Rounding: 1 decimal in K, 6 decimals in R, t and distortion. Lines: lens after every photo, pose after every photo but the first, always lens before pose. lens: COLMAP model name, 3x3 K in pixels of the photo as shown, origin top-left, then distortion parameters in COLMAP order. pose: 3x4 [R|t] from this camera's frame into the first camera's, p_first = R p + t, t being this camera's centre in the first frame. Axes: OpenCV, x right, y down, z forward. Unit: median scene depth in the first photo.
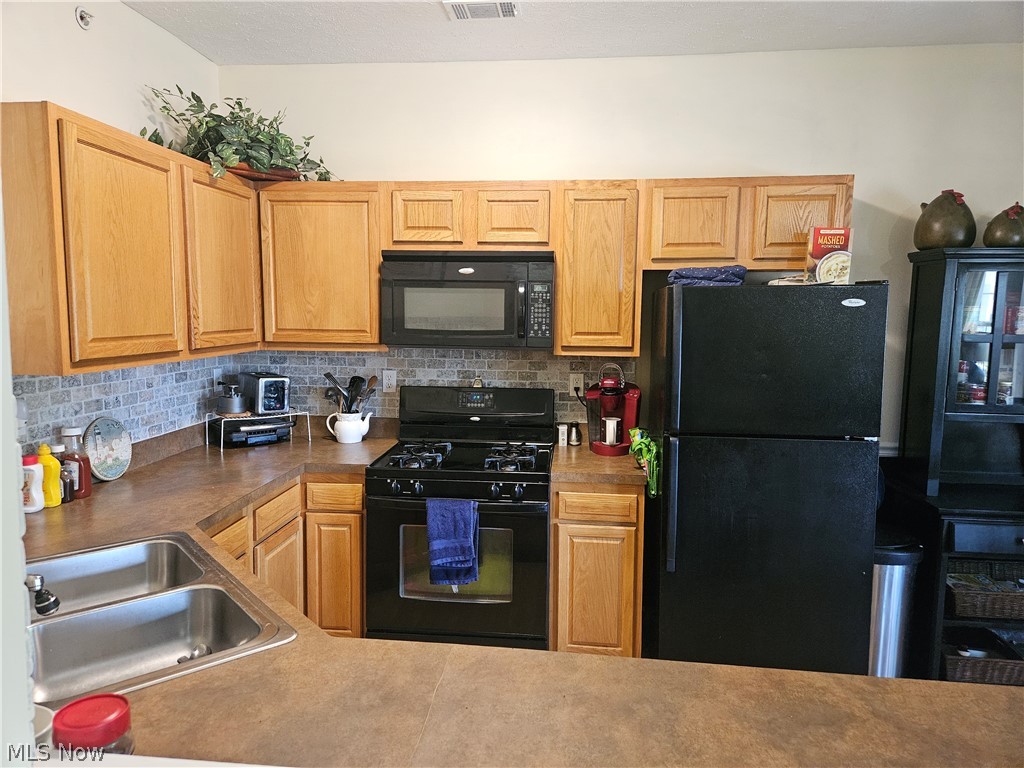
lens RADIAL K [[674.8, 0, 509.0], [0, 674.8, 379.2], [0, 0, 1]] dist [0.082043, -0.067461]
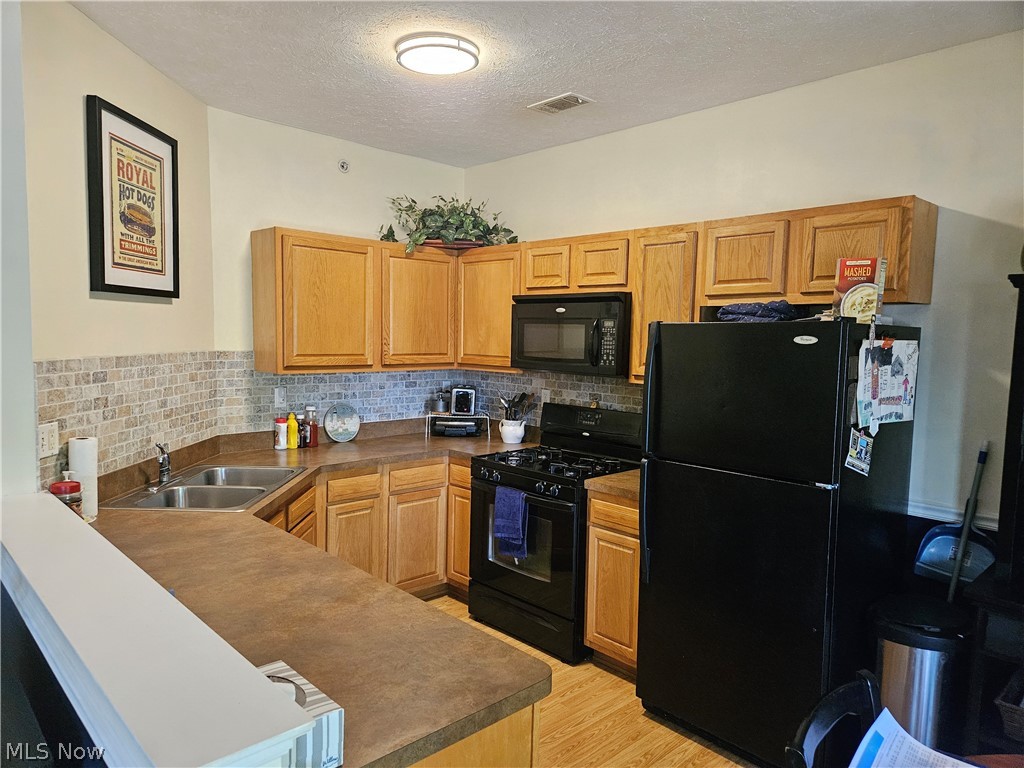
lens RADIAL K [[674.8, 0, 508.8], [0, 674.8, 392.1], [0, 0, 1]] dist [0.082043, -0.067461]
pose [[0.764289, 0.062463, -0.641842, 0.676055], [-0.080726, 0.996736, 0.000874, -0.005461], [0.639801, 0.051145, 0.766837, 0.006047]]
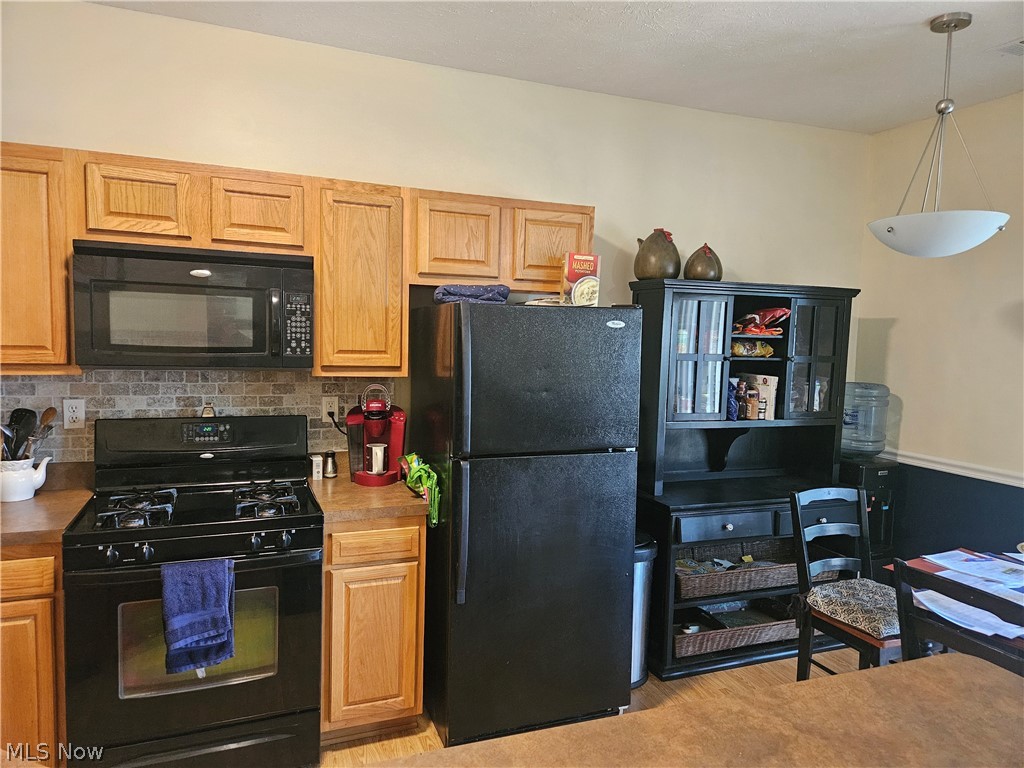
lens RADIAL K [[674.8, 0, 503.9], [0, 674.8, 388.1], [0, 0, 1]] dist [0.082043, -0.067461]
pose [[0.890650, -0.021900, 0.454163, -0.117489], [0.029153, 0.999535, -0.008972, -0.005728], [-0.453755, 0.021231, 0.890874, 0.113699]]
